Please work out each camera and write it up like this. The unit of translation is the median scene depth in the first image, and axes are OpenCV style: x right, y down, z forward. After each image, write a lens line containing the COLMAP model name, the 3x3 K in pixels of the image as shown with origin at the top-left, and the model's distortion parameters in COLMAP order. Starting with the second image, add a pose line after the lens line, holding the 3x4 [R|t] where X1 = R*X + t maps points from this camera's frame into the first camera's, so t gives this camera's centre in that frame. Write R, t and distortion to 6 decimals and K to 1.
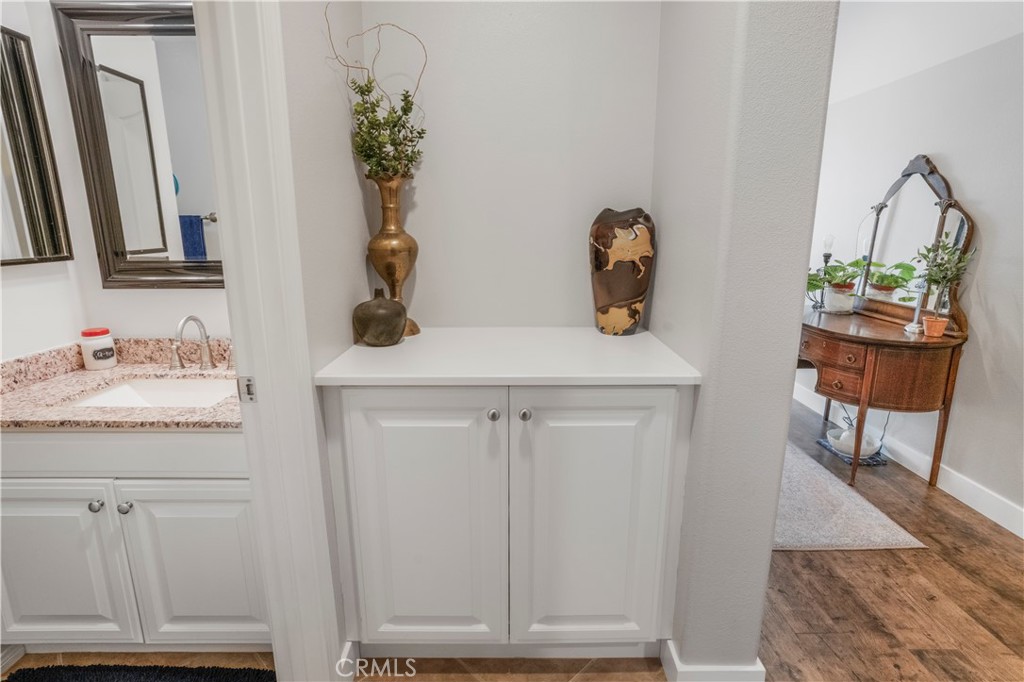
lens RADIAL K [[505.4, 0, 499.2], [0, 505.4, 339.6], [0, 0, 1]] dist [-0.036666, 0.021820]
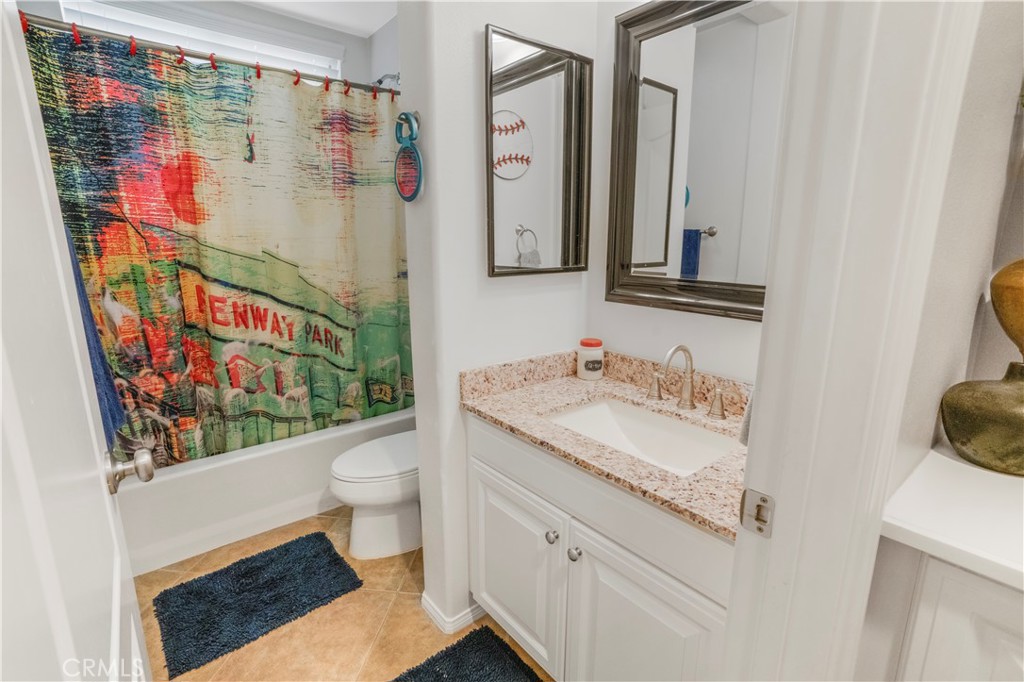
lens RADIAL K [[466.1, 0, 512.0], [0, 466.1, 341.0], [0, 0, 1]] dist [-0.058254, 0.026066]
pose [[0.635179, 0.167199, -0.754051, -0.204364], [-0.174031, 0.982164, 0.071183, -0.058771], [0.752503, 0.086014, 0.652947, 0.266315]]
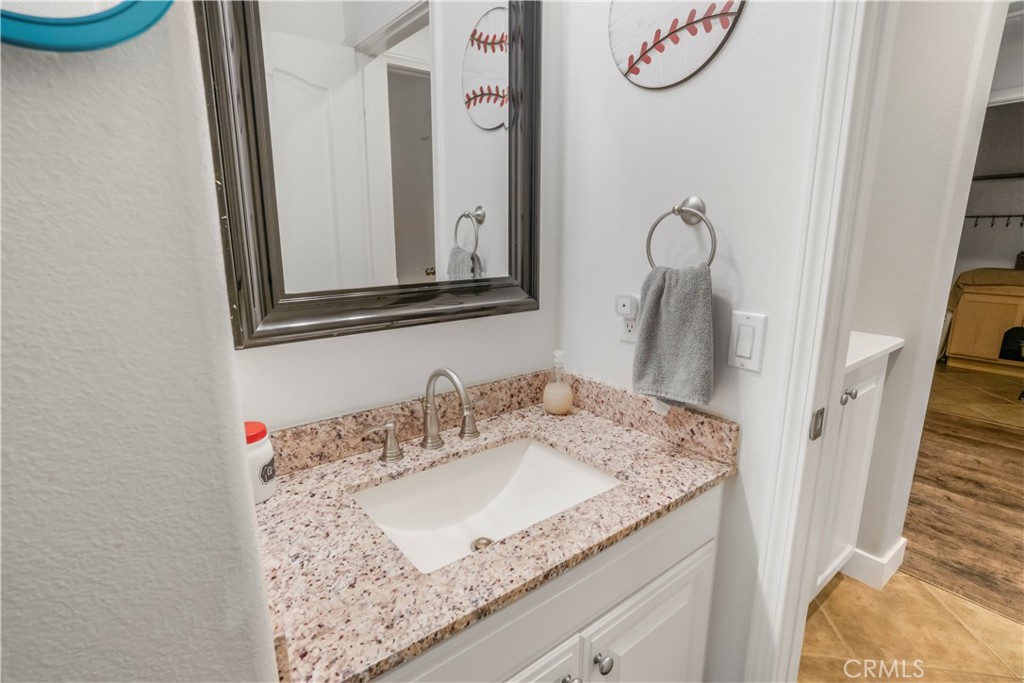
lens RADIAL K [[505.4, 0, 499.2], [0, 505.4, 340.1], [0, 0, 1]] dist [-0.036666, 0.021820]
pose [[0.789165, -0.131545, 0.599929, -0.921395], [0.139704, 0.989636, 0.033224, -0.092328], [-0.598081, 0.057593, 0.799363, 0.420947]]
